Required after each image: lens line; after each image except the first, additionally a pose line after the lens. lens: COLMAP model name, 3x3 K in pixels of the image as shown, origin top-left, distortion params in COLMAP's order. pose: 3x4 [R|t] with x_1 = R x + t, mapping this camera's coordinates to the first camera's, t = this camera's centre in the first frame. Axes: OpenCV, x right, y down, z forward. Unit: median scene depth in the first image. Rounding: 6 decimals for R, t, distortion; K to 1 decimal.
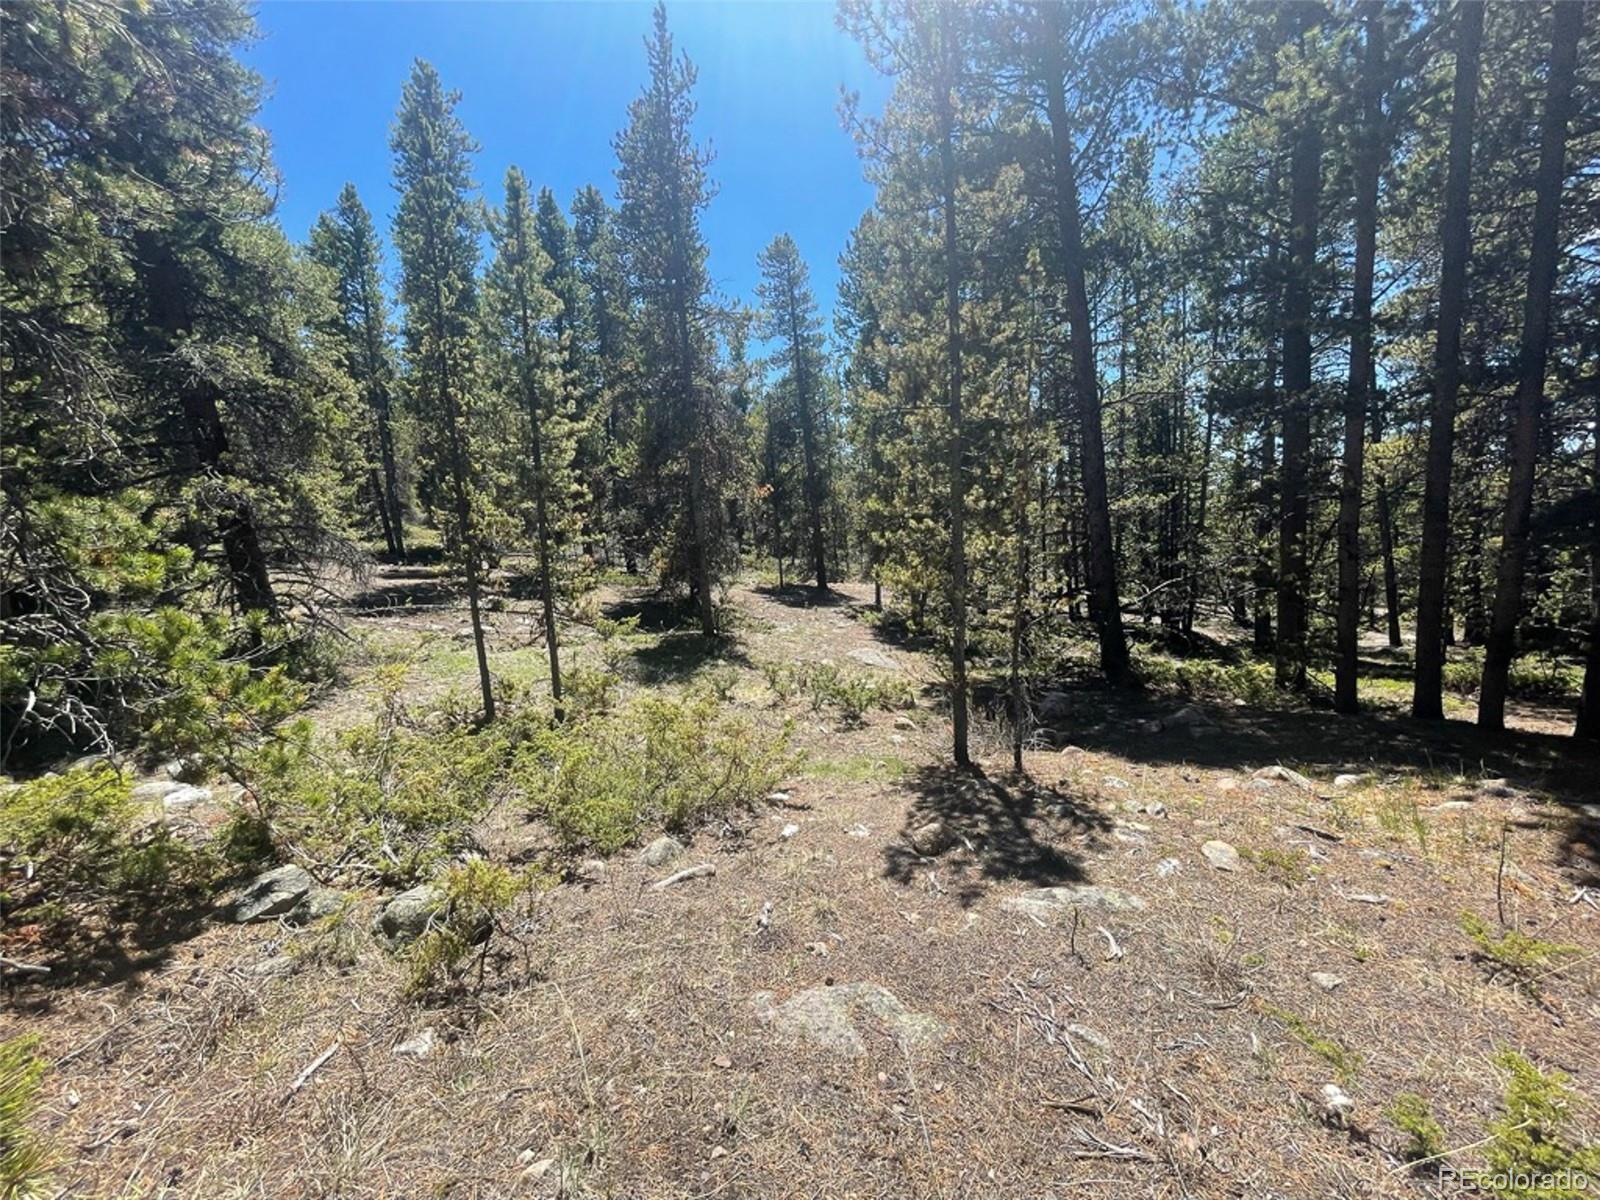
lens RADIAL K [[650.1, 0, 792.9], [0, 650.1, 595.8], [0, 0, 1]] dist [-0.000432, -0.001253]
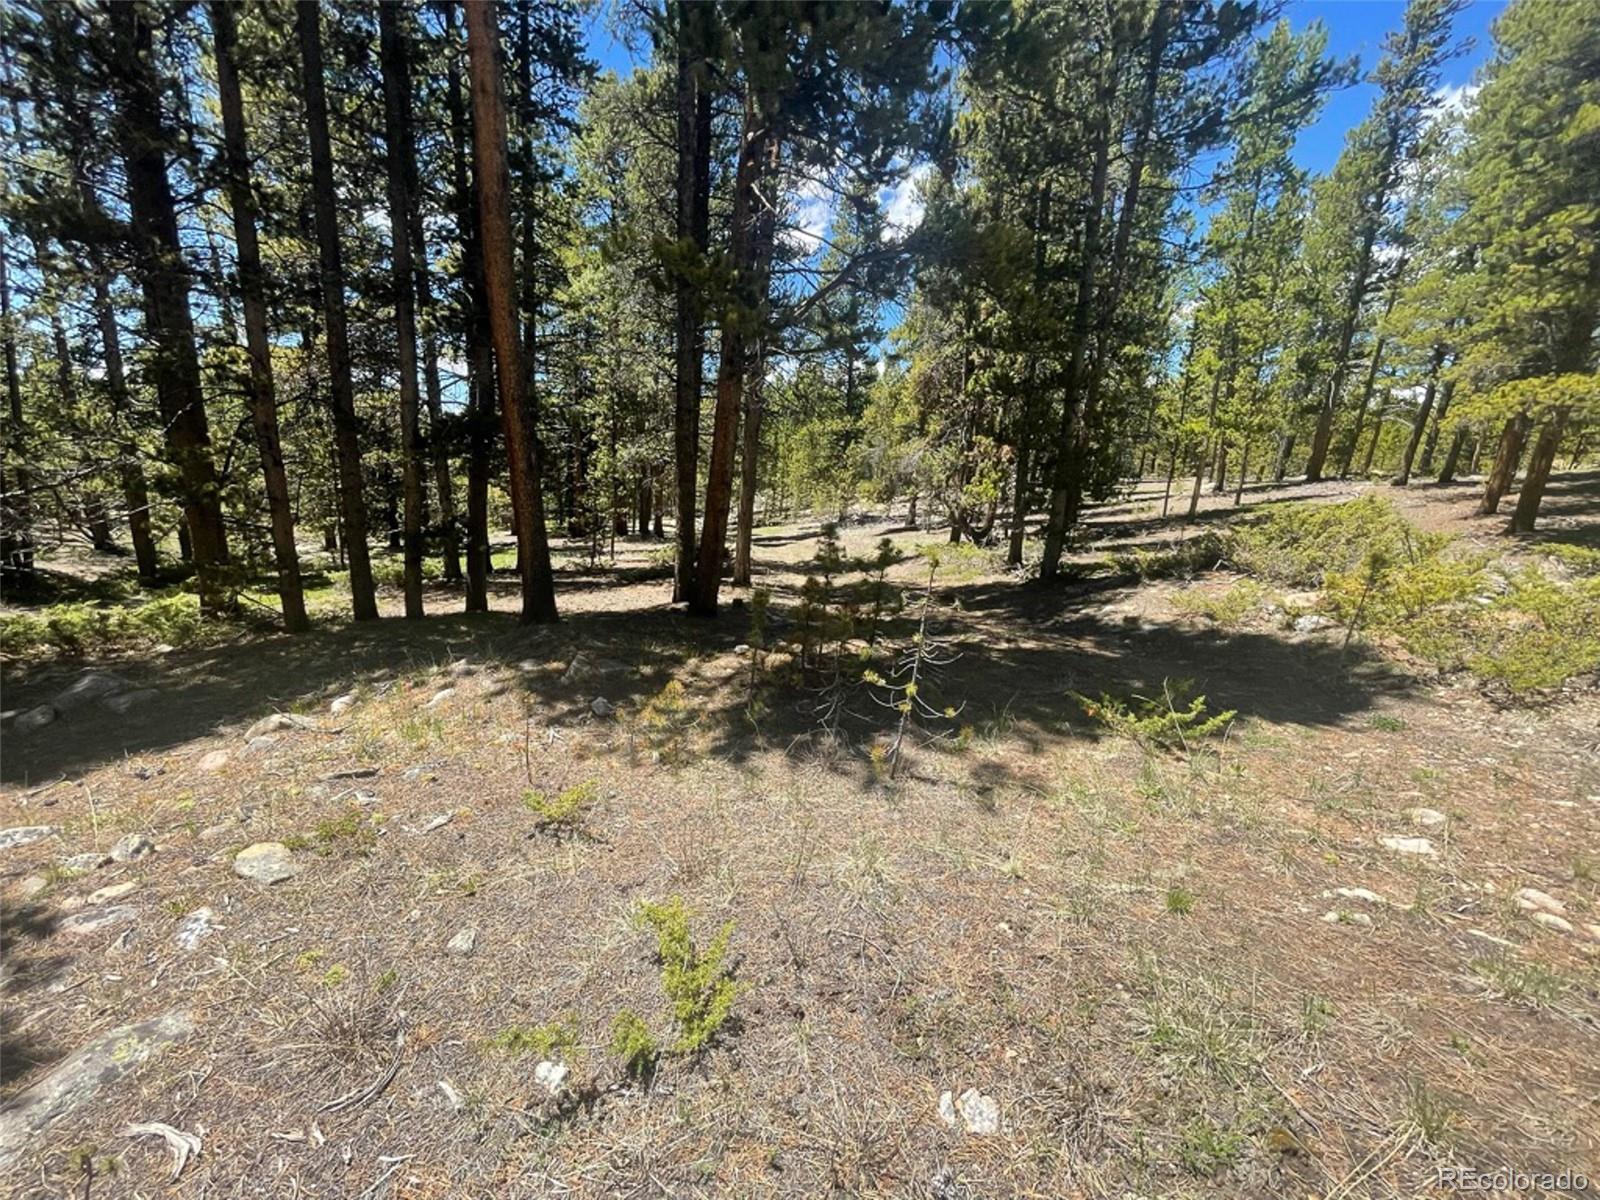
lens RADIAL K [[650.1, 0, 792.9], [0, 650.1, 595.8], [0, 0, 1]] dist [-0.000432, -0.001253]
pose [[0.135133, -0.161069, 0.977648, 0.062603], [0.037673, 0.986820, 0.157373, 0.011818], [-0.990111, 0.015565, 0.139420, 0.240382]]
